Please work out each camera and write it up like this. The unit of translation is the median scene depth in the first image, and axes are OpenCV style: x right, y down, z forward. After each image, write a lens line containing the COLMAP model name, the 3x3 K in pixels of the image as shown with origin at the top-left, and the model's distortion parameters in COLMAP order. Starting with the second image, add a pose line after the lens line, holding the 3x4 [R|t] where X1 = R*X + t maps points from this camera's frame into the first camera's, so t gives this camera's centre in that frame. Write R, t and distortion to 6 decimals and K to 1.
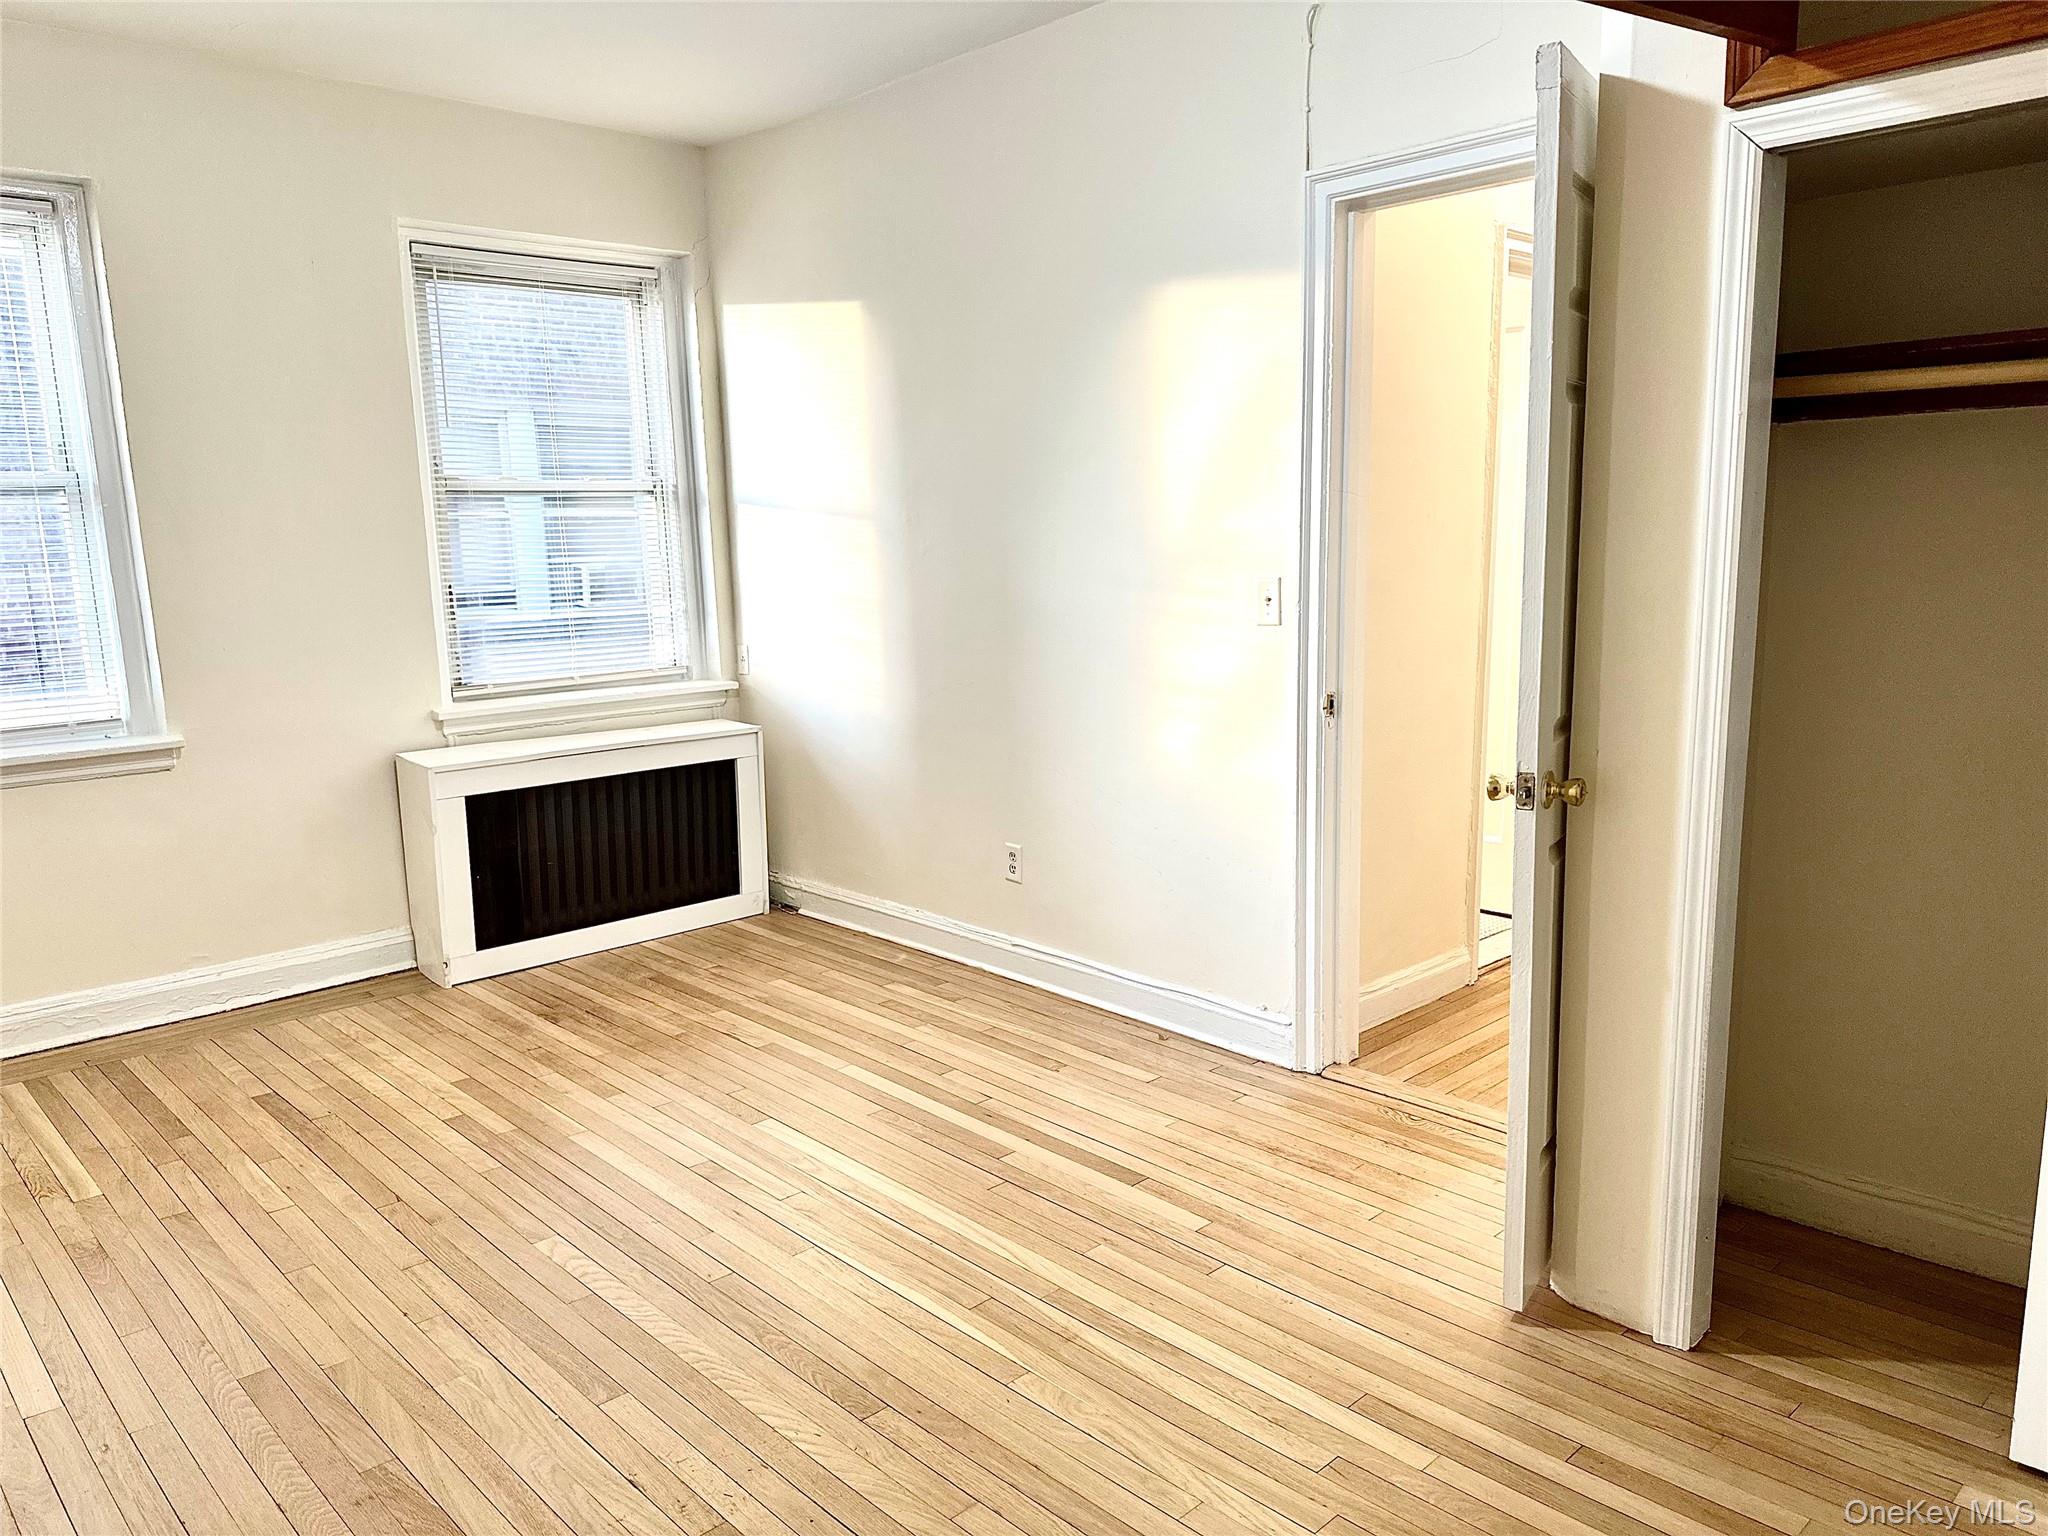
lens RADIAL K [[1419.0, 0, 1013.0], [0, 1419.0, 779.8], [0, 0, 1]] dist [0.096145, -0.136264]
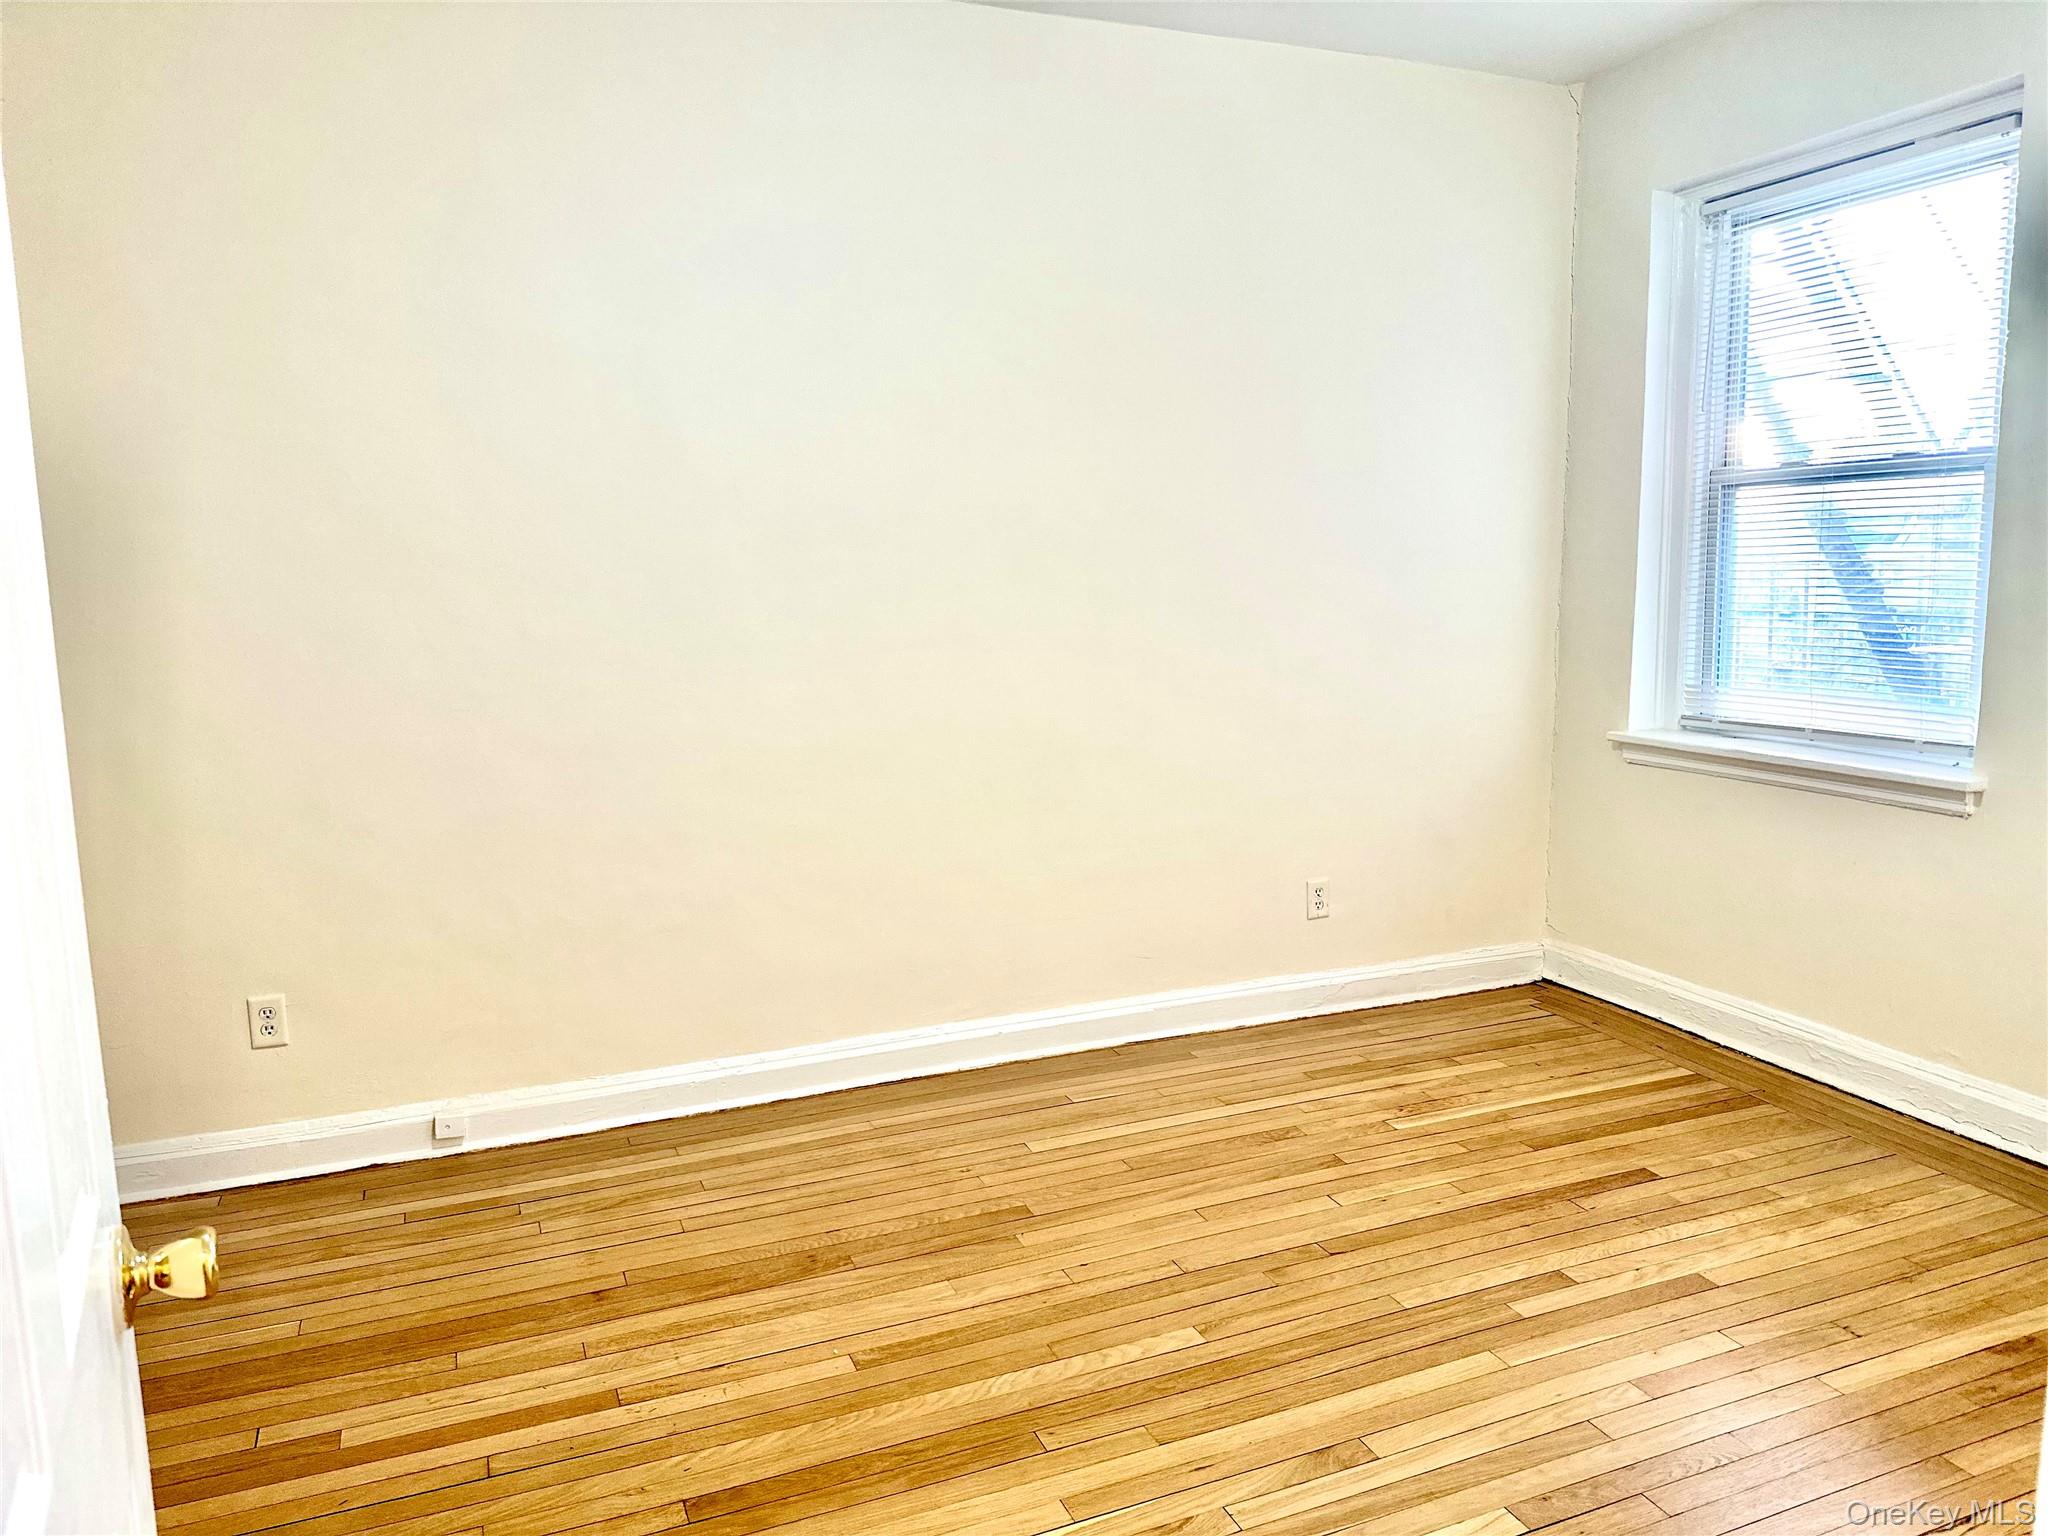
lens RADIAL K [[1419.0, 0, 1013.0], [0, 1419.0, 779.8], [0, 0, 1]] dist [0.096145, -0.136264]
pose [[-0.344982, 0.175220, -0.922109, 0.367291], [-0.140501, 0.961712, 0.235309, -0.157486], [0.928034, 0.210734, -0.307155, 0.844895]]
